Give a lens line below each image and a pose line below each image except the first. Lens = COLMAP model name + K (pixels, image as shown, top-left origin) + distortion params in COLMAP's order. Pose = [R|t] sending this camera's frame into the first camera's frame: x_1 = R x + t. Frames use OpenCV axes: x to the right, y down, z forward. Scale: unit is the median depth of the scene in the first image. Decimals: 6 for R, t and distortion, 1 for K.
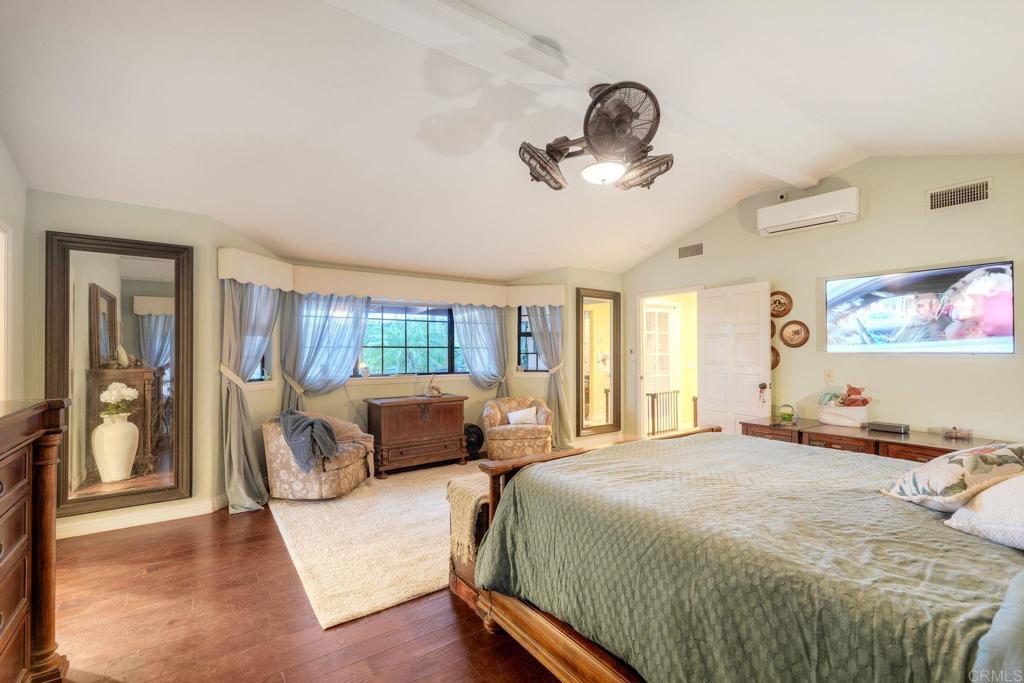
lens RADIAL K [[450.9, 0, 515.4], [0, 450.9, 343.3], [0, 0, 1]] dist [-0.006487, 0.001387]
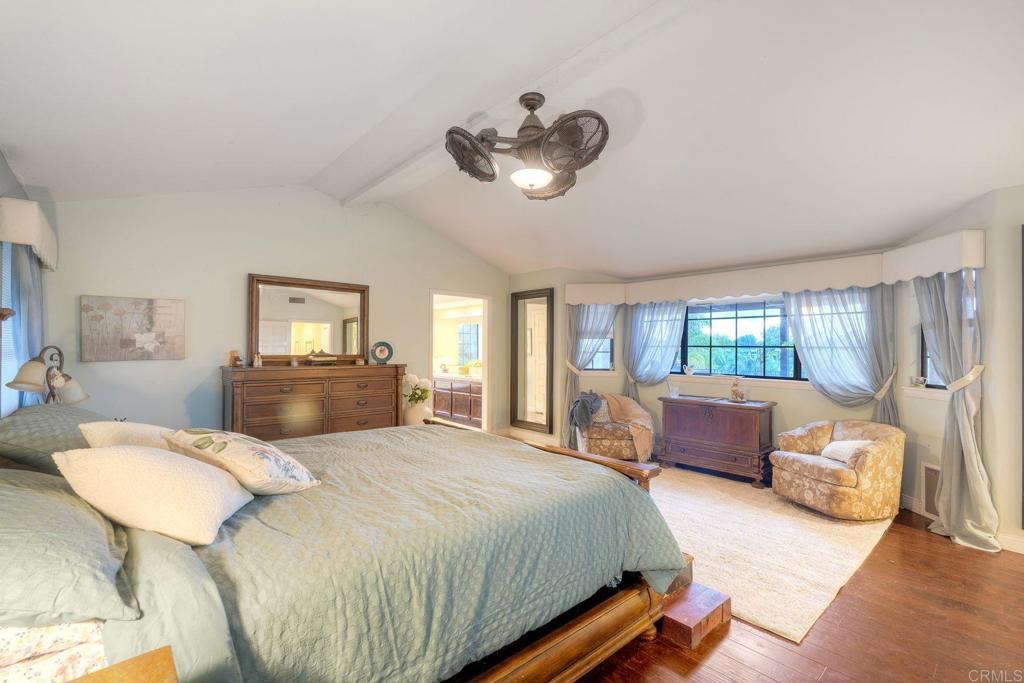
lens RADIAL K [[450.9, 0, 513.7], [0, 450.9, 346.8], [0, 0, 1]] dist [-0.006487, 0.001387]
pose [[0.098907, -0.001646, -0.995095, 0.729942], [0.009153, 0.999958, -0.000744, 0.006318], [0.995055, -0.009035, 0.098917, 0.519014]]
